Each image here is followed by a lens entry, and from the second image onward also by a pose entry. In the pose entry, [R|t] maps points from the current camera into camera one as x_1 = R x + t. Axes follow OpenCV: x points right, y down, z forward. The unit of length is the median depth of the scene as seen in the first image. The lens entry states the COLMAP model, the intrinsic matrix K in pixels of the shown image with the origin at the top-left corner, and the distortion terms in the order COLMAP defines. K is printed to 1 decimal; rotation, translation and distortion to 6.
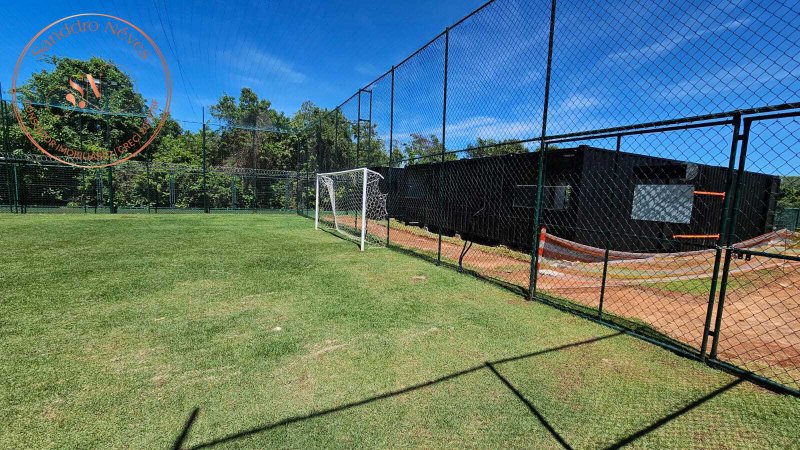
lens RADIAL K [[326.0, 0, 400.8], [0, 326.0, 225.5], [0, 0, 1]] dist [-0.002161, -0.000265]
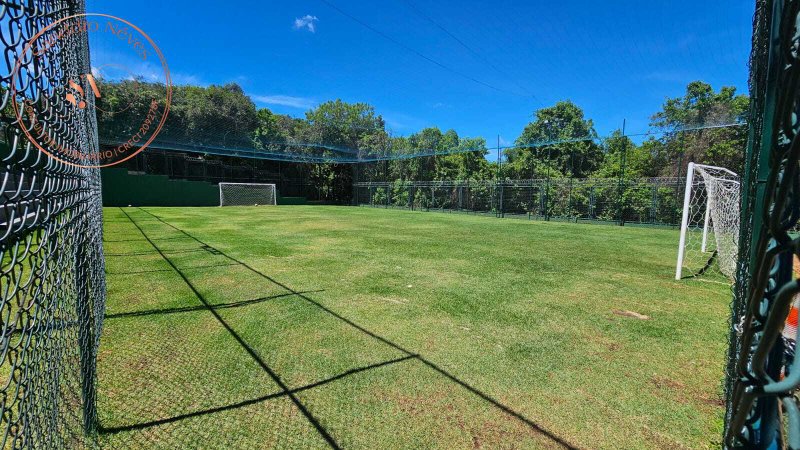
lens RADIAL K [[326.0, 0, 400.8], [0, 326.0, 225.5], [0, 0, 1]] dist [-0.002161, -0.000265]
pose [[0.243204, 0.056850, -0.968308, 0.194908], [-0.107255, 0.993735, 0.031404, 0.001871], [0.964027, 0.096218, 0.247778, 0.108931]]
